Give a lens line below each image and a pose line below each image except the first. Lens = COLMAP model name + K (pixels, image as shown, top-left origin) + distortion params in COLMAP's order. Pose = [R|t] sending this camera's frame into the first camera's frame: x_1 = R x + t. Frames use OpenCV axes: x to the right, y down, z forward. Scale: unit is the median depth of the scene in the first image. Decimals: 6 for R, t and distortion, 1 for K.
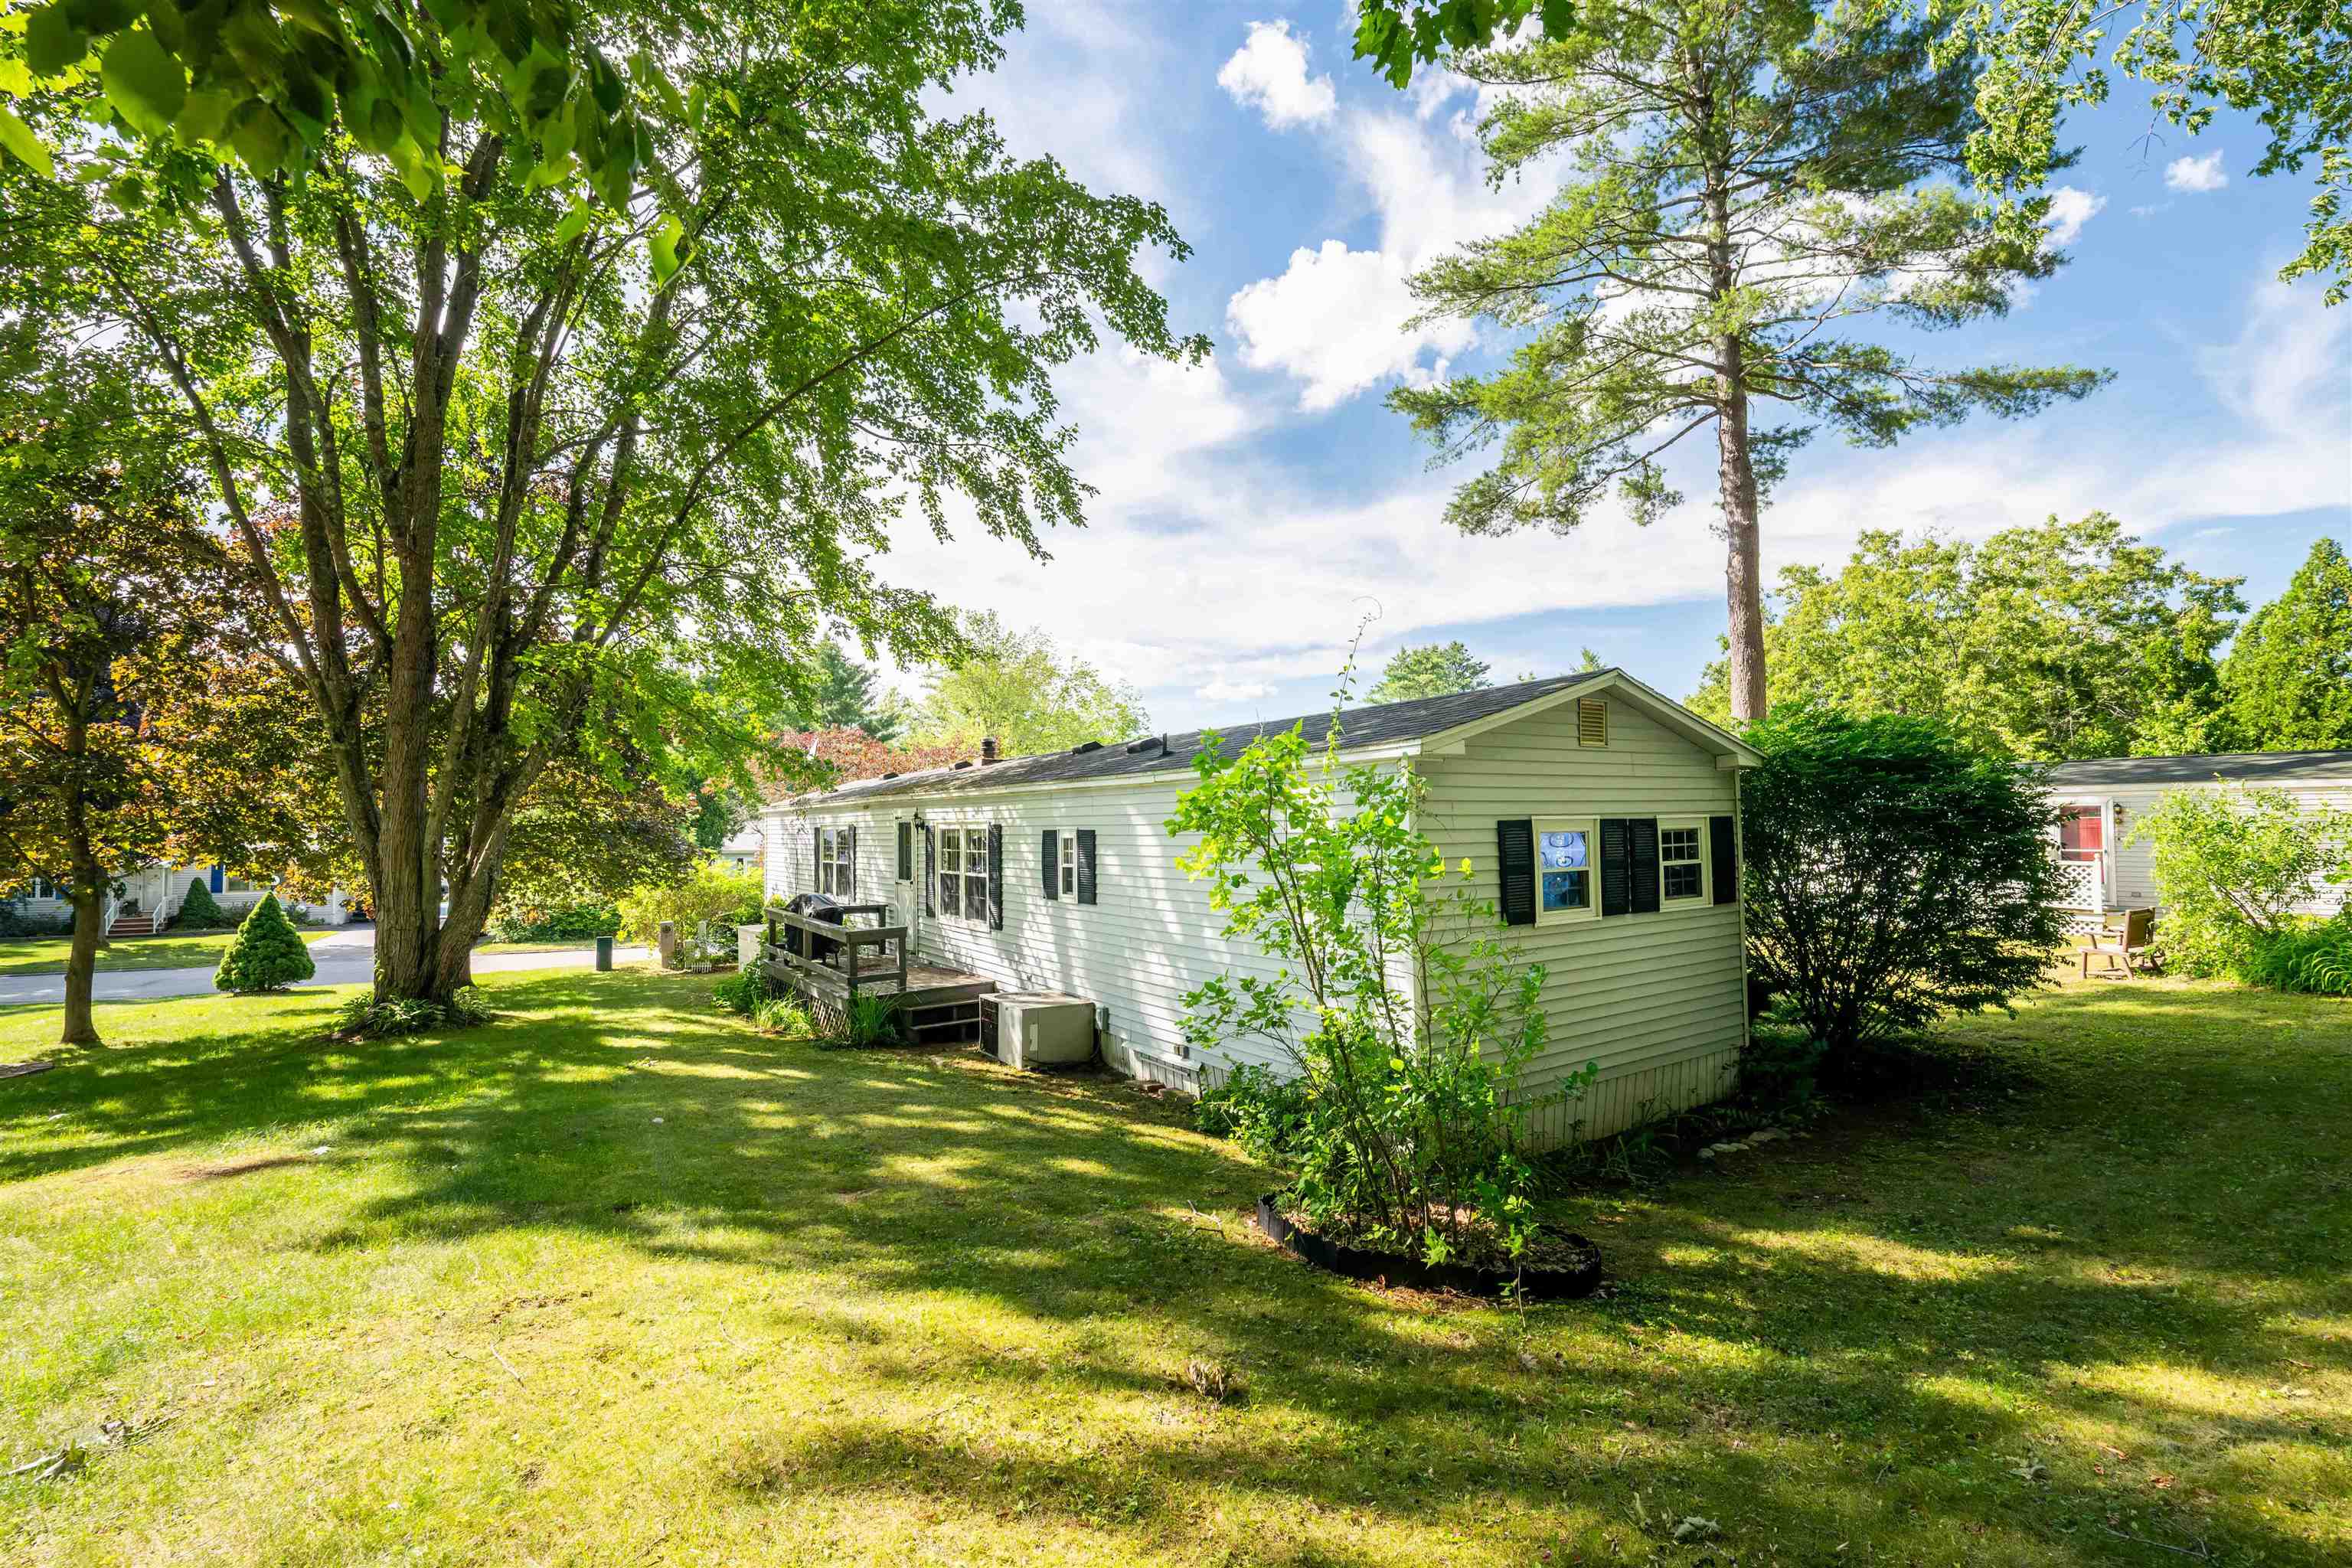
lens RADIAL K [[1031.7, 0, 1173.6], [0, 1031.7, 786.4], [0, 0, 1]] dist [0.000729, 0.000044]
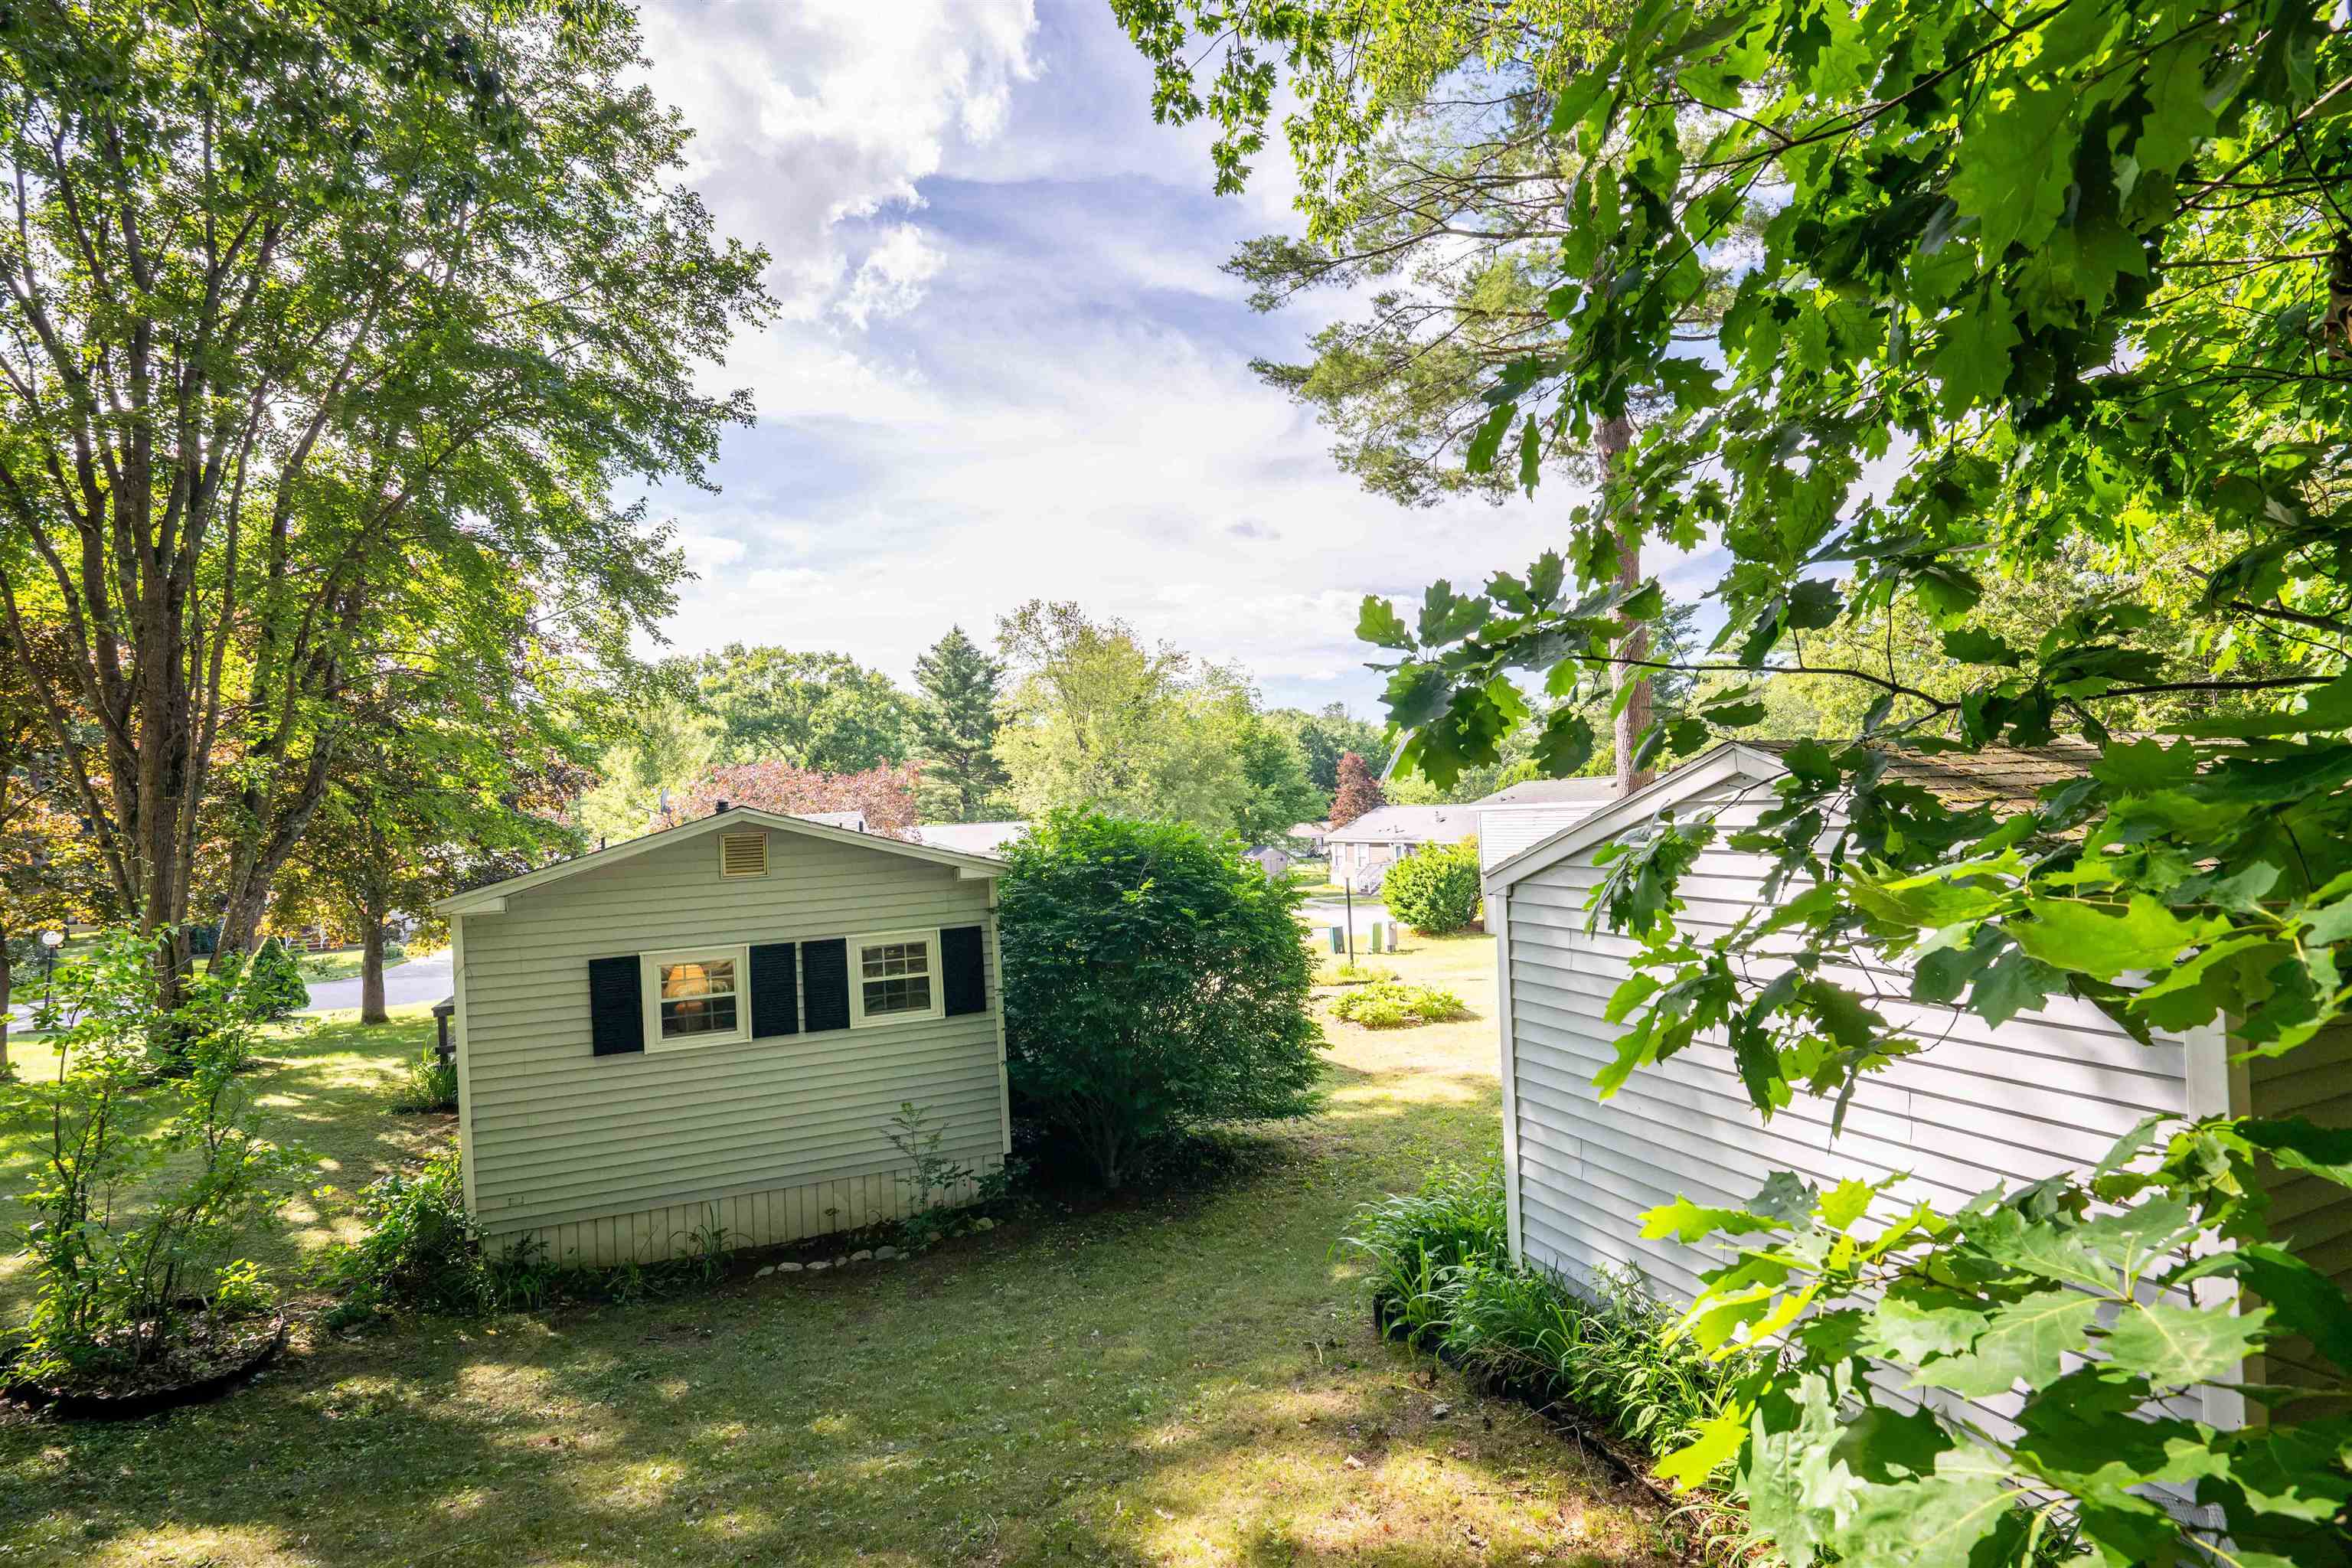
lens RADIAL K [[1127.8, 0, 1175.4], [0, 1127.8, 785.6], [0, 0, 1]] dist [0.011332, 0.000105]
pose [[0.969841, -0.037940, -0.240766, 1.125463], [0.046308, 0.998501, 0.029192, -0.145576], [0.239298, -0.039461, 0.970144, -0.004932]]
